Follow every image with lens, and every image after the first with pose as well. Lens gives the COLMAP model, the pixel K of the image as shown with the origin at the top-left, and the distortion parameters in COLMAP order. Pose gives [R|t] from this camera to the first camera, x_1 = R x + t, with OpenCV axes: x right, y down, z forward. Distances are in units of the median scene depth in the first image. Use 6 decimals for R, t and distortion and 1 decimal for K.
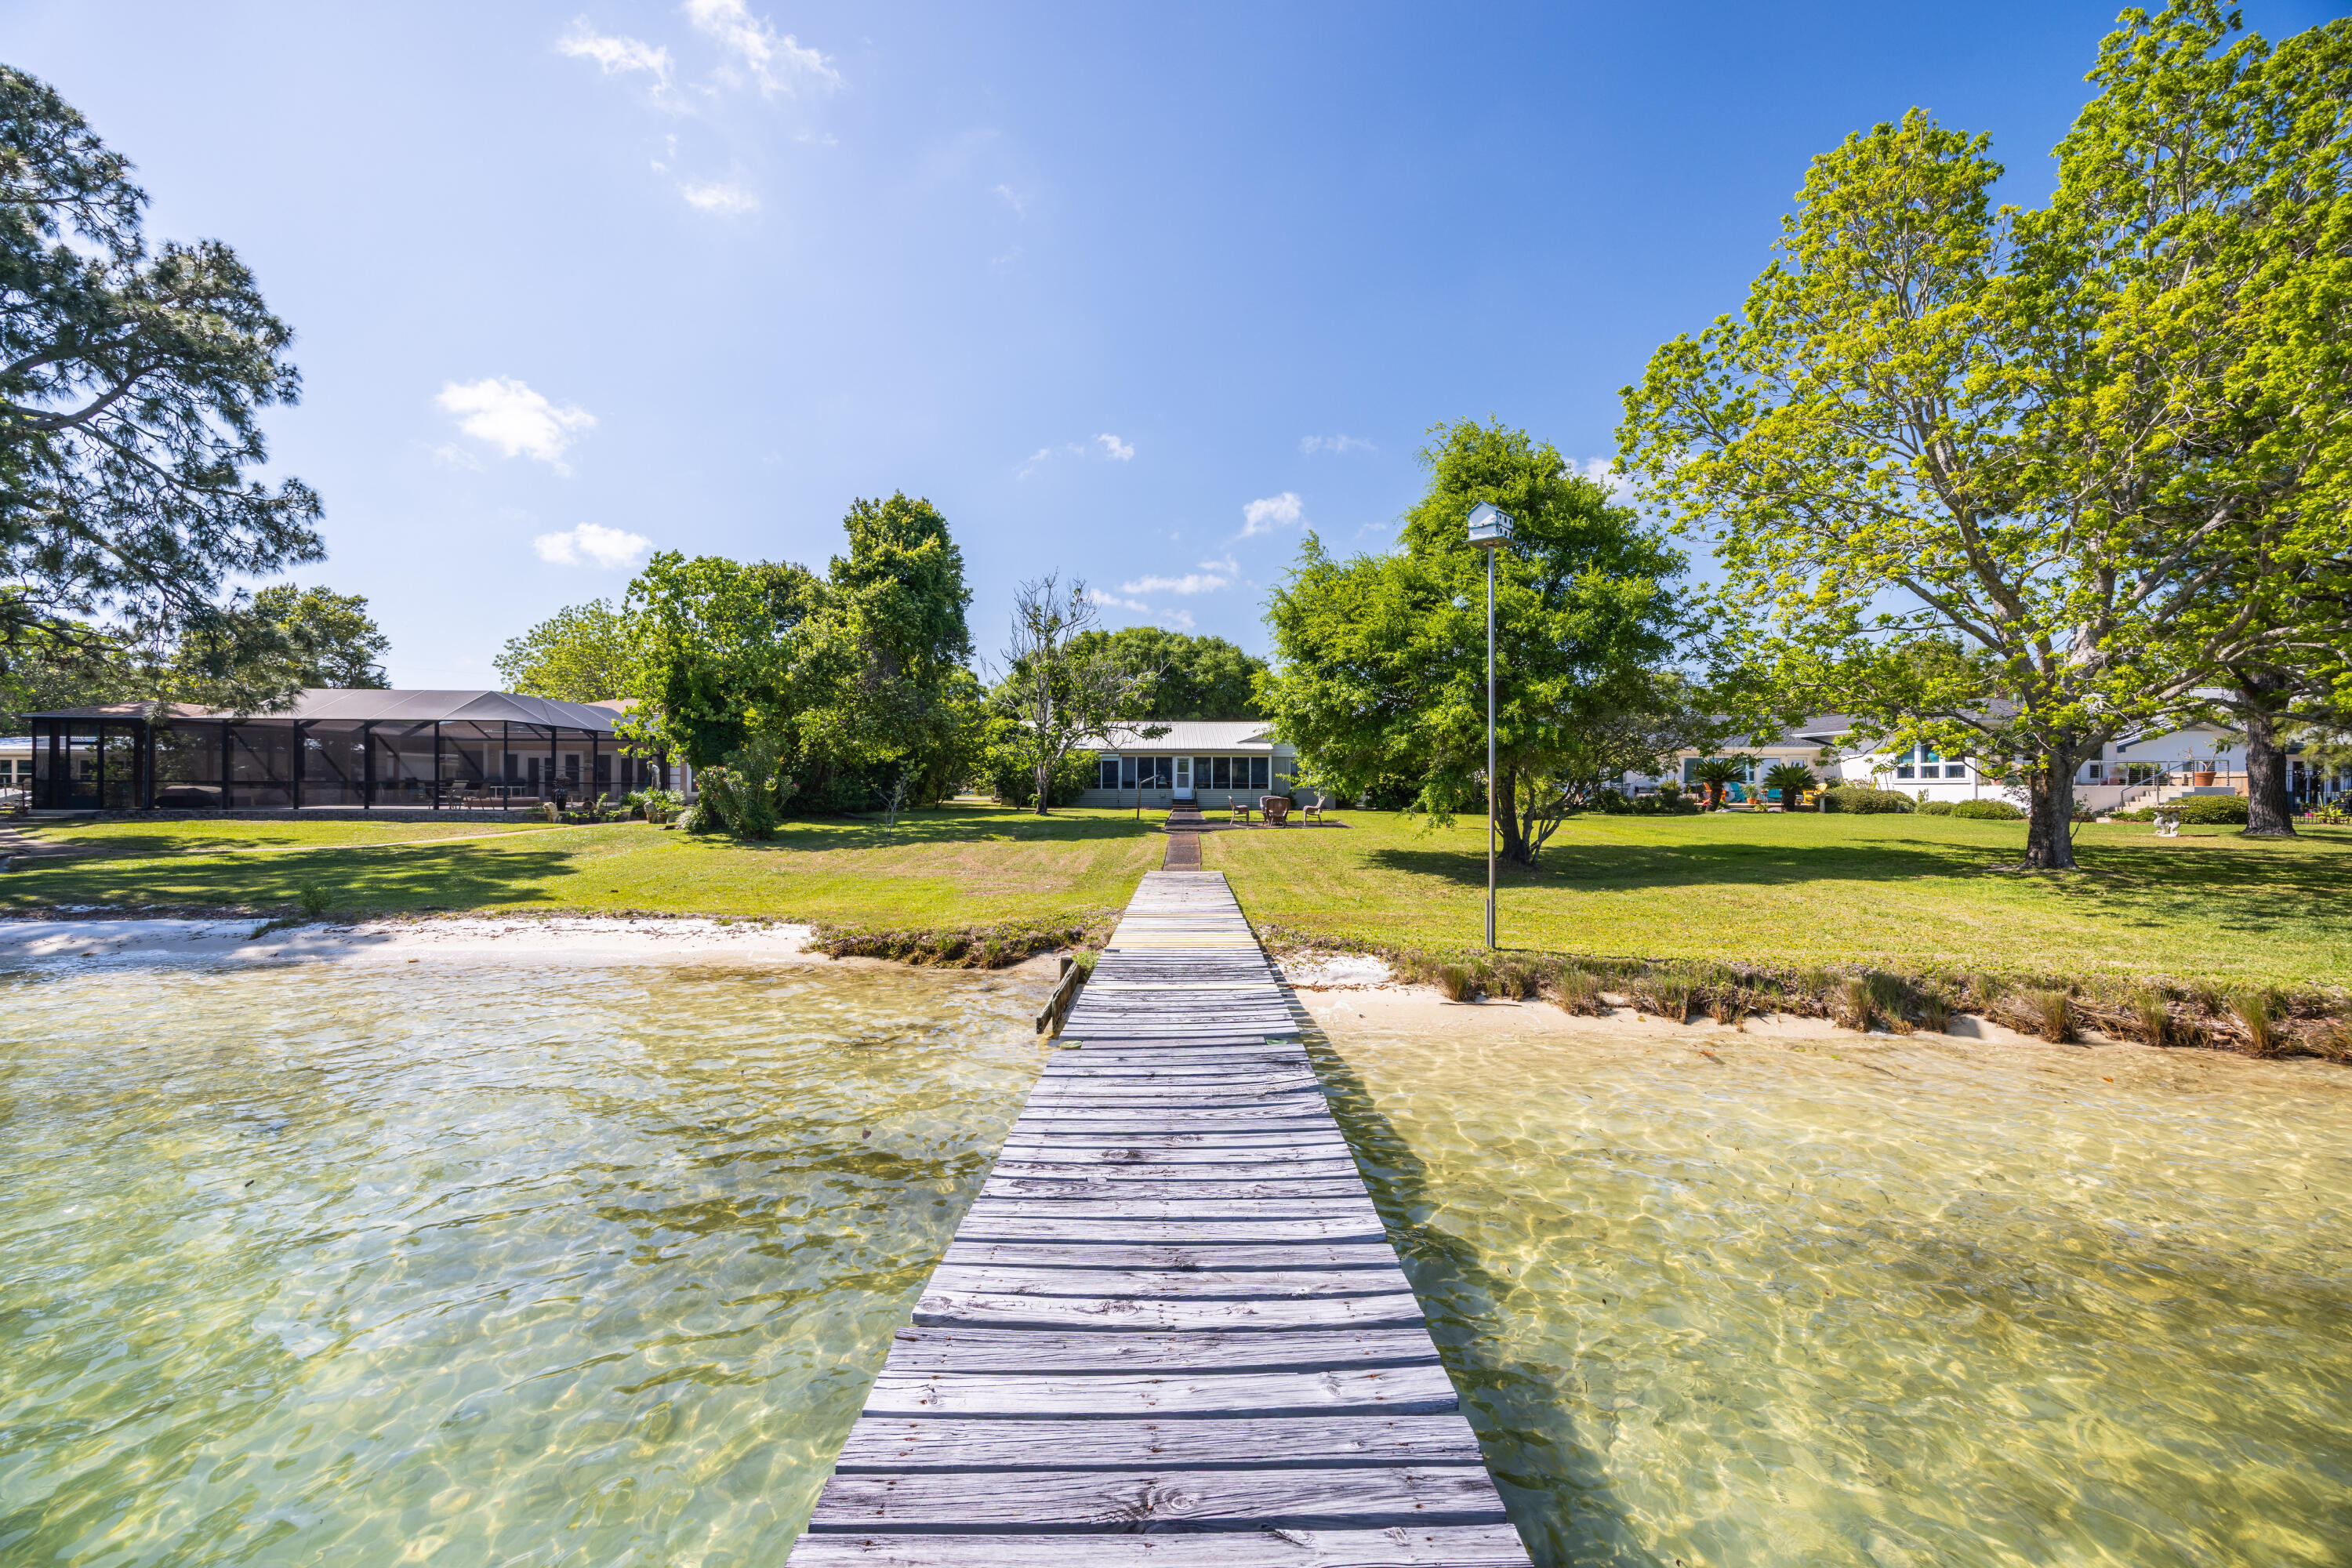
lens RADIAL K [[910.9, 0, 1194.8], [0, 910.9, 764.4], [0, 0, 1]] dist [-0.000311, -0.001149]
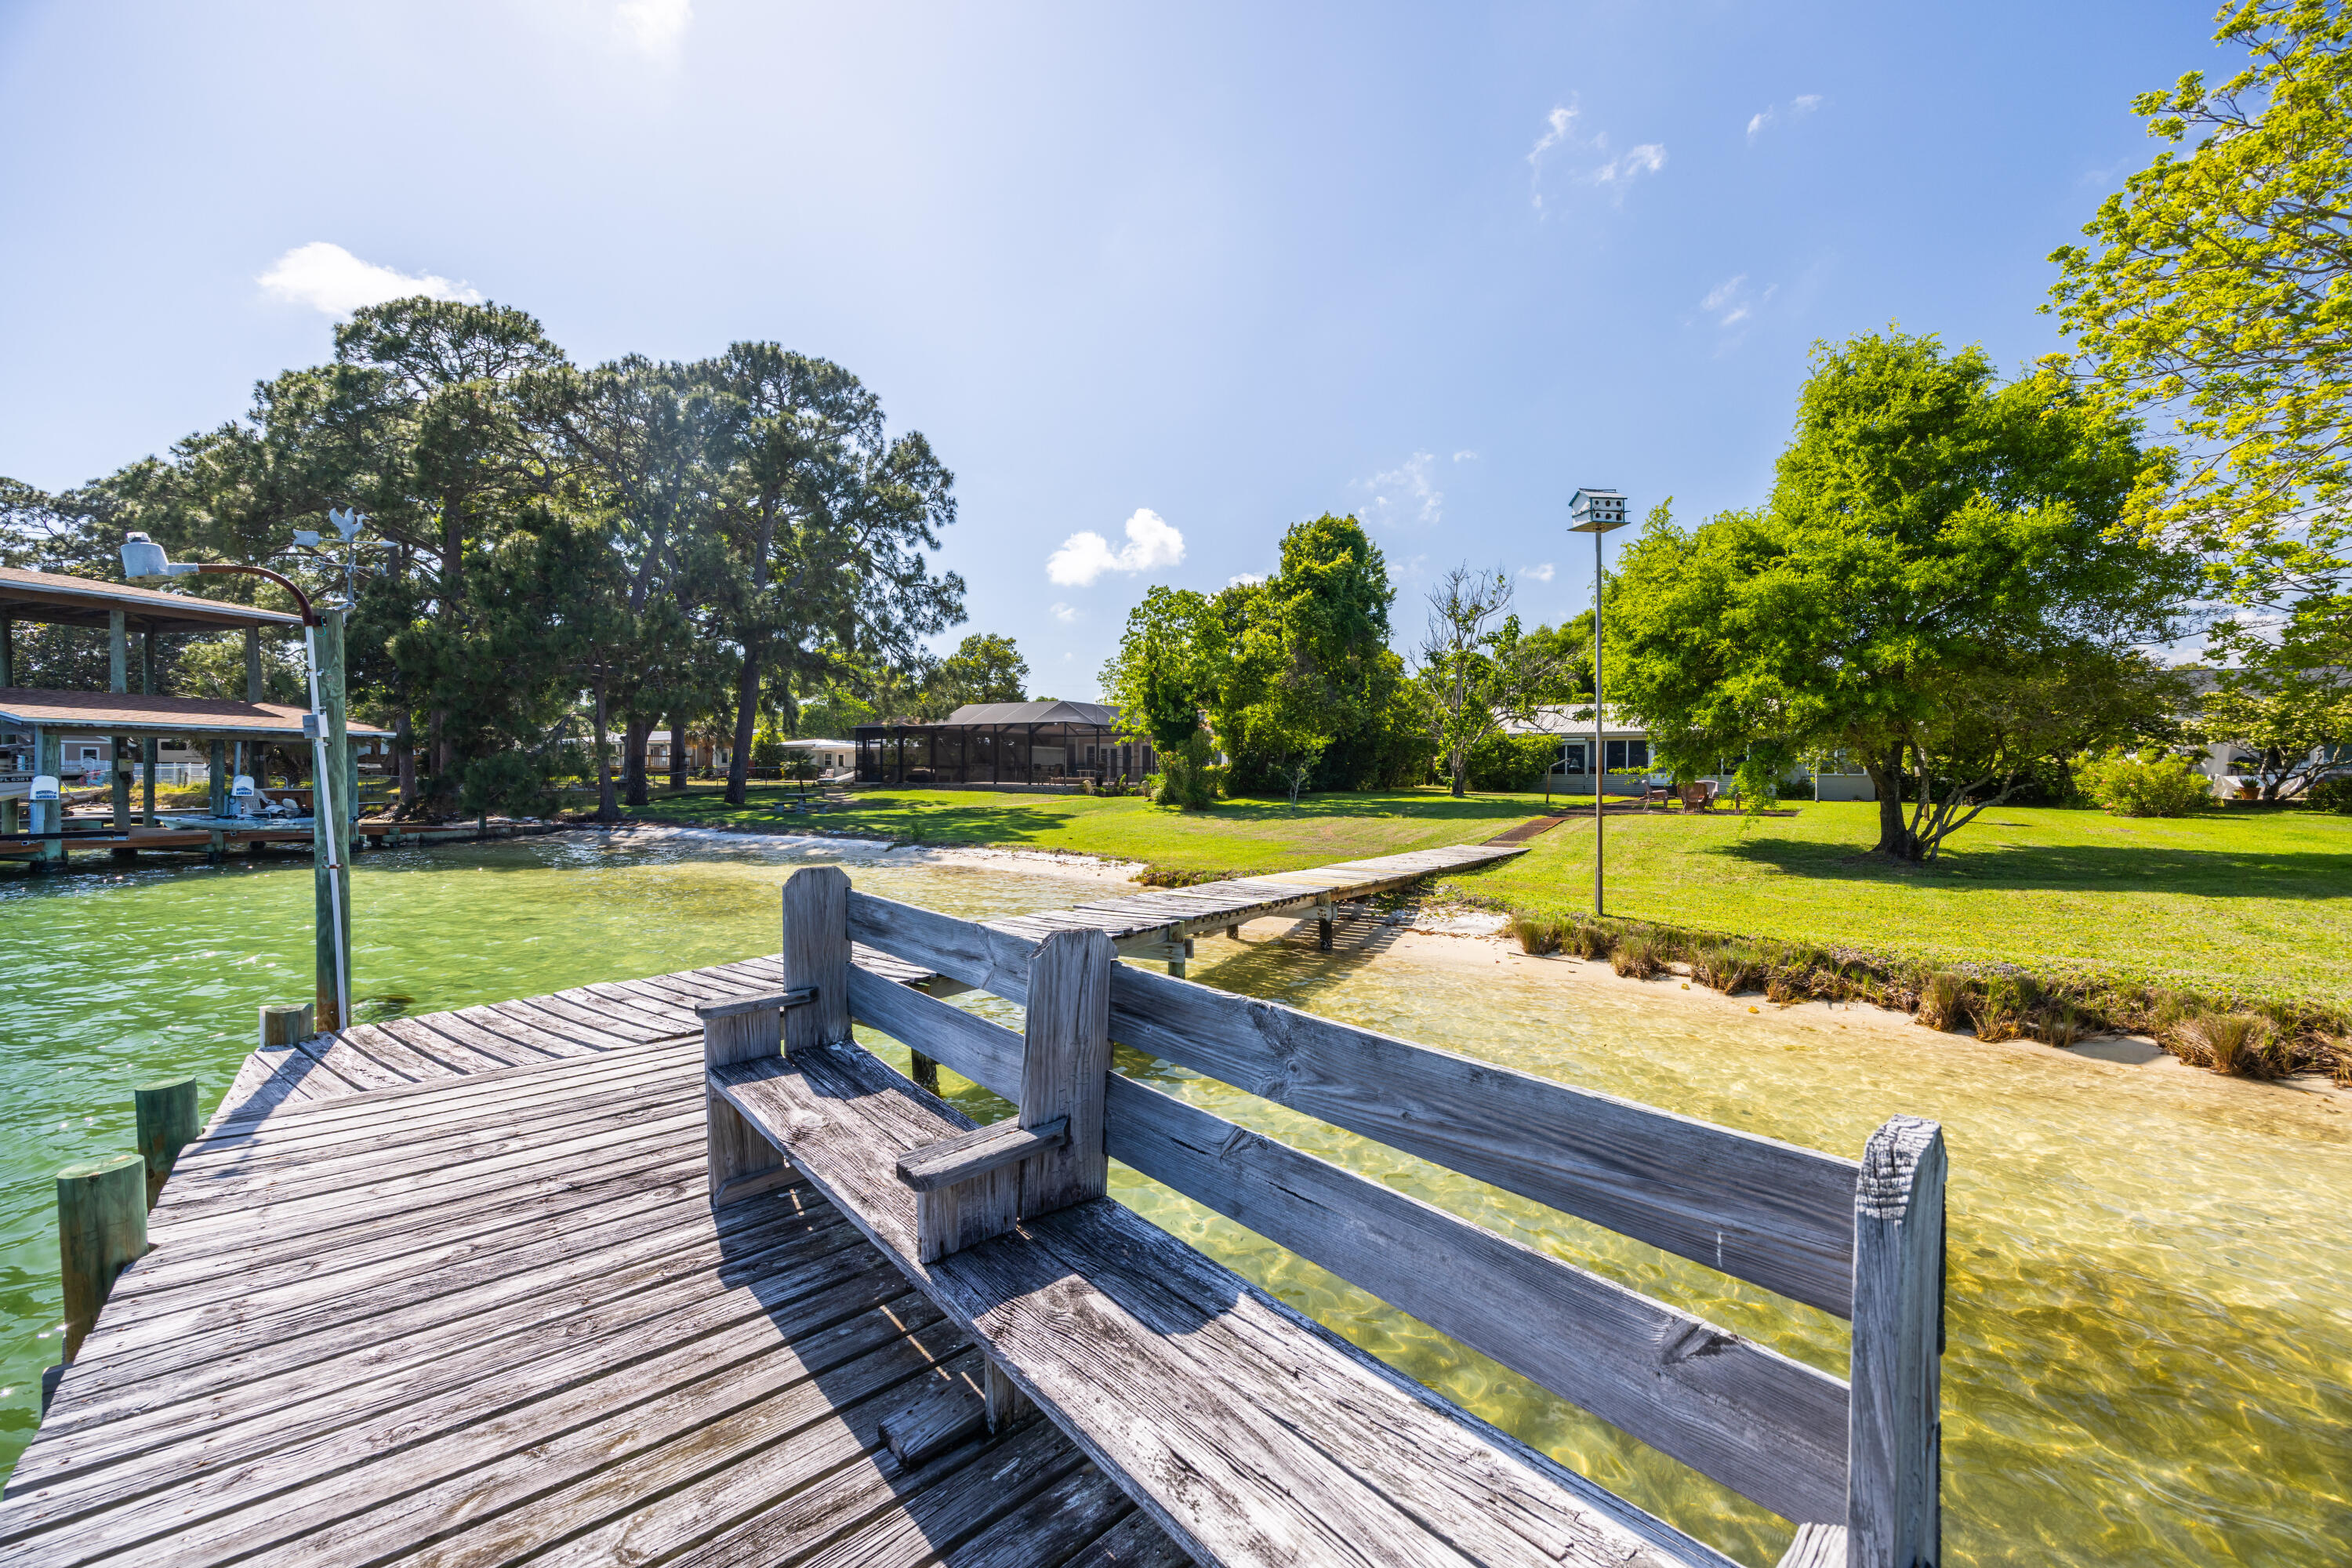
lens RADIAL K [[910.9, 0, 1181.3], [0, 910.9, 747.7], [0, 0, 1]] dist [-0.000311, -0.001149]
pose [[0.818296, -0.011843, -0.574675, 0.198193], [0.008619, 0.999928, -0.008334, 0.005699], [0.574733, 0.001867, 0.818339, -0.047926]]
